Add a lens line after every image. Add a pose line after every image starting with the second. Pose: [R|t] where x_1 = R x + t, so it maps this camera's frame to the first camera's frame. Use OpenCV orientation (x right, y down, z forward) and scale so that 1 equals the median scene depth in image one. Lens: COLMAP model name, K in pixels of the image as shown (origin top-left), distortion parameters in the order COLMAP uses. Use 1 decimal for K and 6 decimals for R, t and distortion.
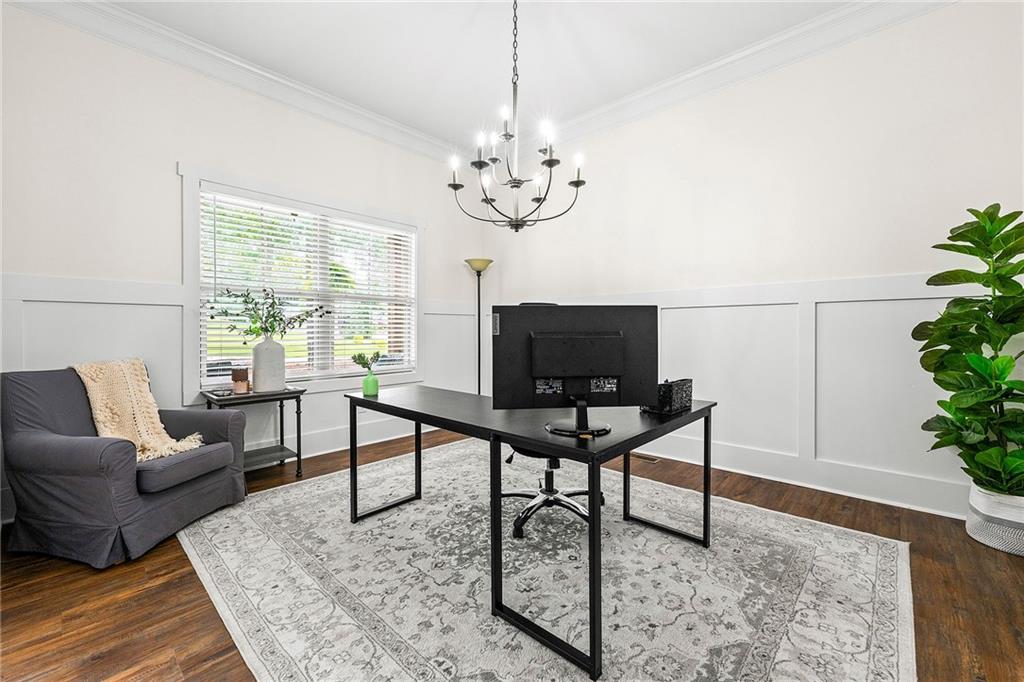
lens RADIAL K [[416.5, 0, 508.0], [0, 416.5, 334.2], [0, 0, 1]] dist [-0.002729, 0.000082]
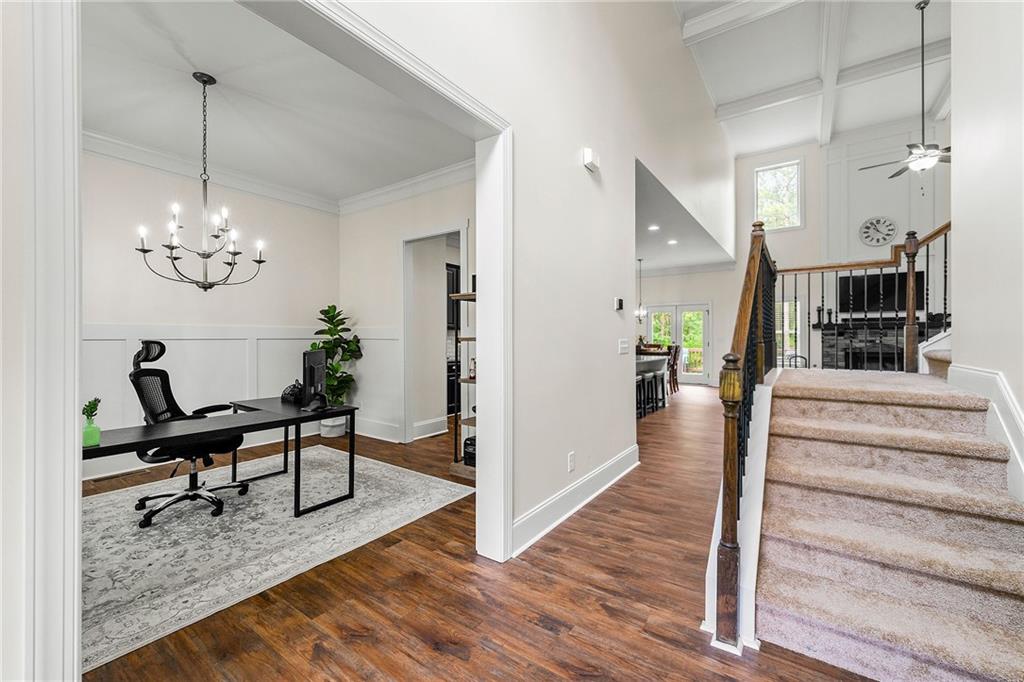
lens RADIAL K [[416.5, 0, 514.2], [0, 416.5, 337.2], [0, 0, 1]] dist [-0.002729, 0.000082]
pose [[-0.129329, 0.002465, 0.991599, -1.471057], [0.012074, 0.999927, -0.000911, -0.089046], [-0.991528, 0.011854, -0.129349, 0.196326]]
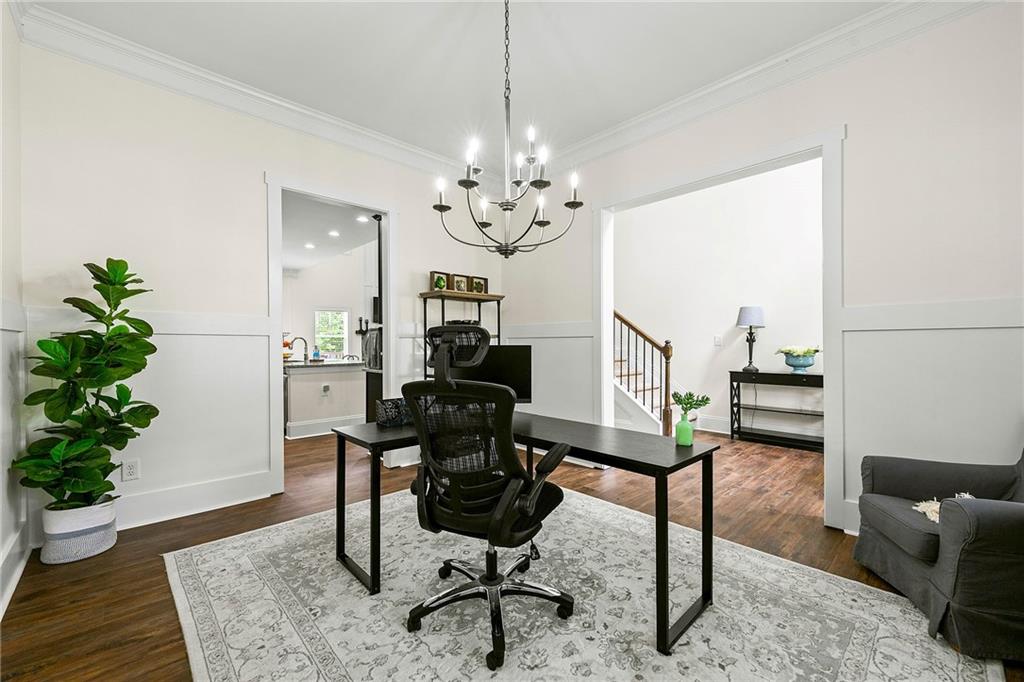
lens RADIAL K [[416.5, 0, 511.7], [0, 416.5, 341.5], [0, 0, 1]] dist [-0.002729, 0.000082]
pose [[-0.997720, 0.006961, 0.067134, -0.053024], [0.007525, 0.999938, 0.008160, -0.070889], [-0.067074, 0.008647, -0.997711, 1.976908]]
